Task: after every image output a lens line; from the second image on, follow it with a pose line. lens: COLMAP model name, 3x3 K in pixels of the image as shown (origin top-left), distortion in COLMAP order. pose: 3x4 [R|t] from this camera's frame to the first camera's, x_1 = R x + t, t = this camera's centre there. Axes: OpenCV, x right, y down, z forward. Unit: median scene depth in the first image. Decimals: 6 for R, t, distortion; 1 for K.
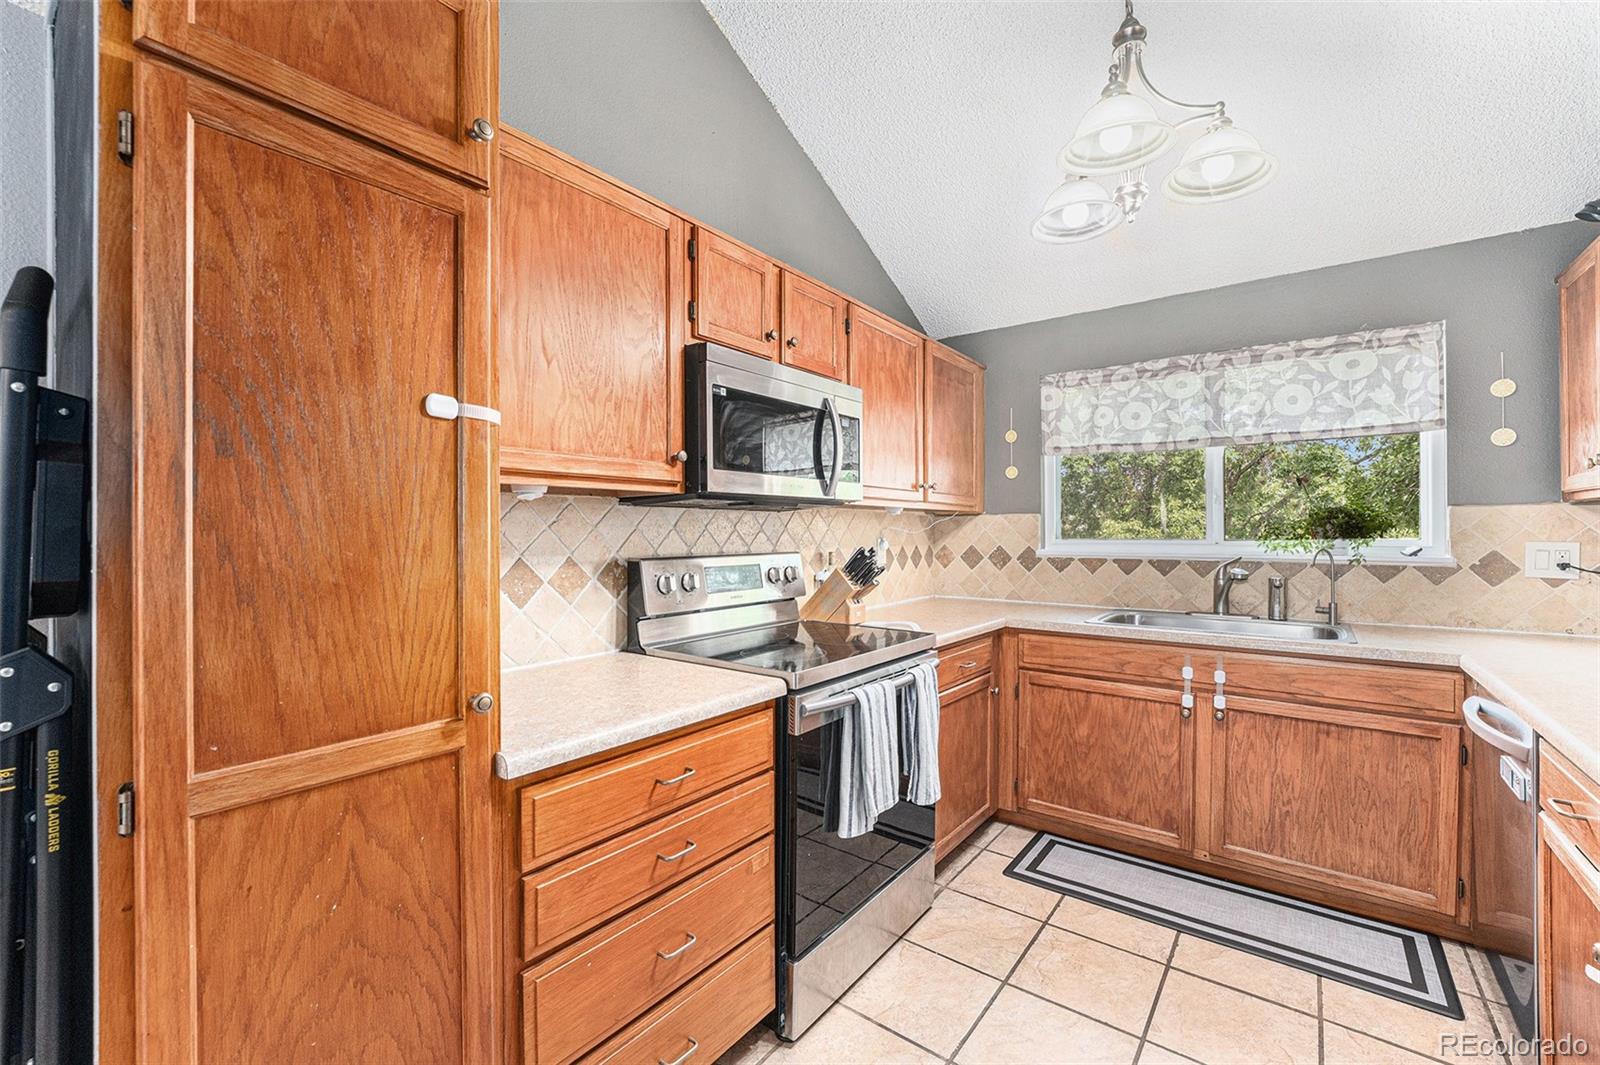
lens RADIAL K [[663.7, 0, 829.0], [0, 663.7, 524.9], [0, 0, 1]] dist [-0.000749, 0.000602]
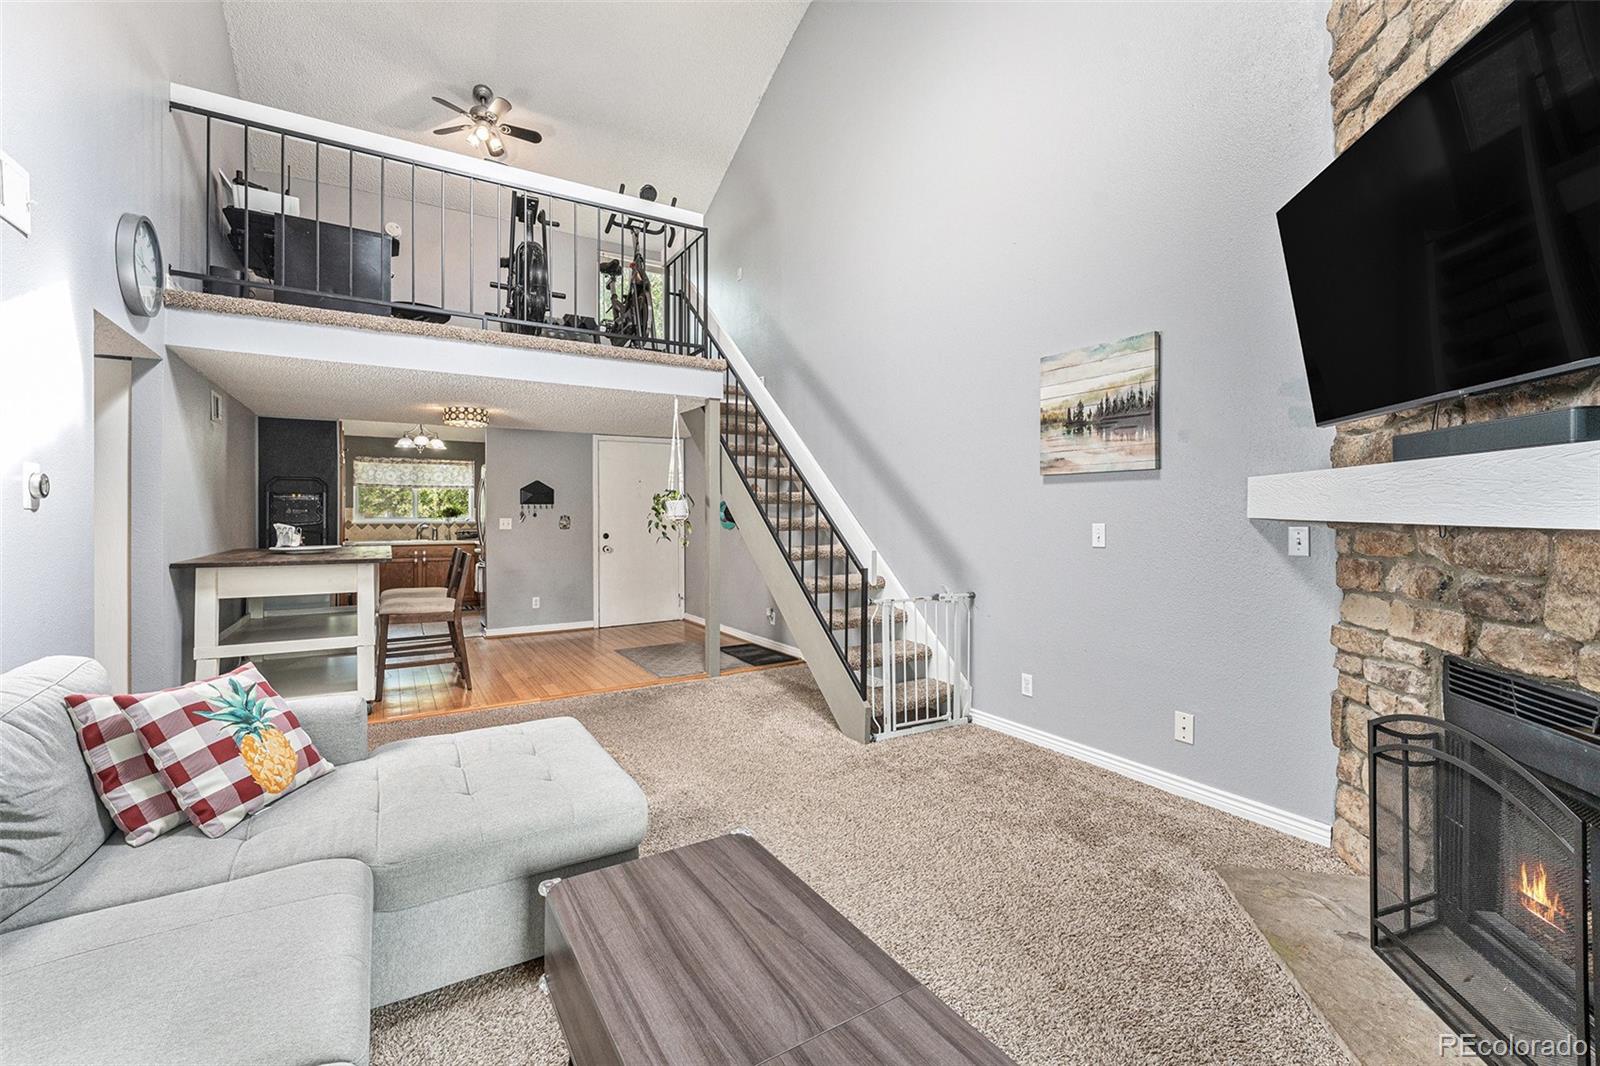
lens RADIAL K [[658.3, 0, 781.5], [0, 658.3, 510.9], [0, 0, 1]] dist [-0.031540, 0.000148]
pose [[0.386223, 0.004564, 0.922394, -1.905157], [-0.001998, 0.999990, -0.004111, 0.003383], [-0.922403, -0.000255, 0.386228, -2.141385]]
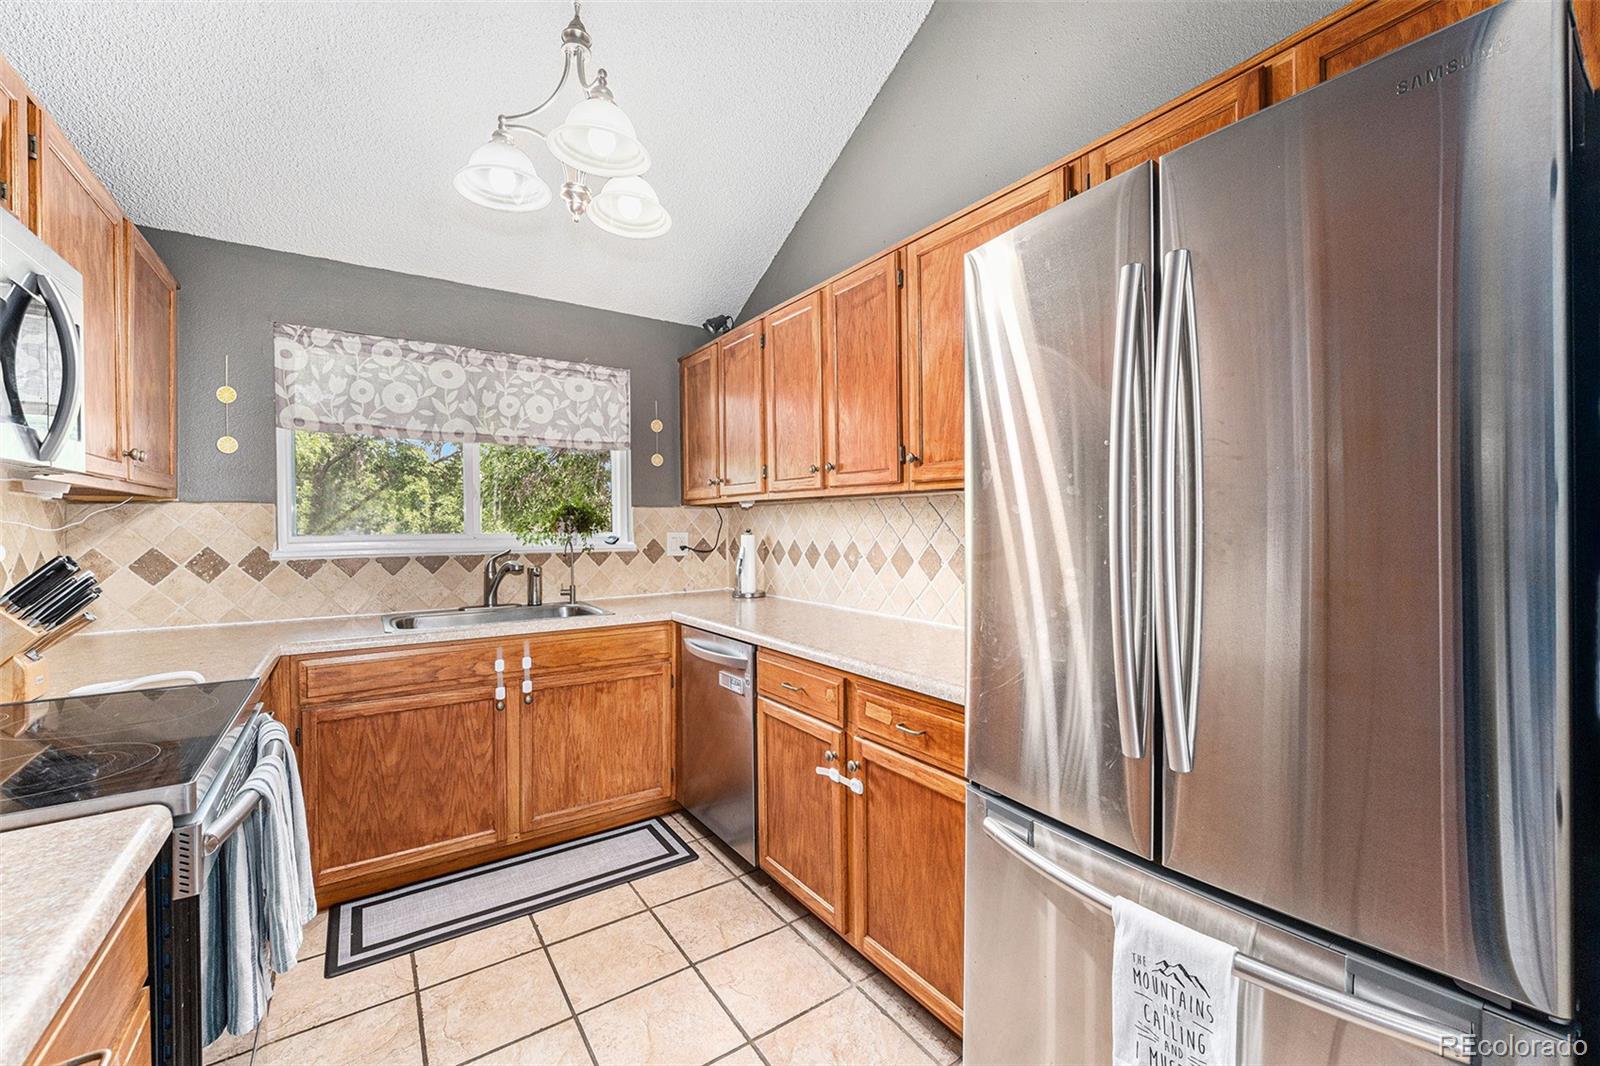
lens RADIAL K [[663.7, 0, 829.0], [0, 663.7, 525.4], [0, 0, 1]] dist [-0.000749, 0.000602]
pose [[0.314482, -0.003265, 0.949258, -0.251354], [-0.003904, 0.999981, 0.004733, 0.002095], [-0.949255, -0.005194, 0.314464, 0.198447]]
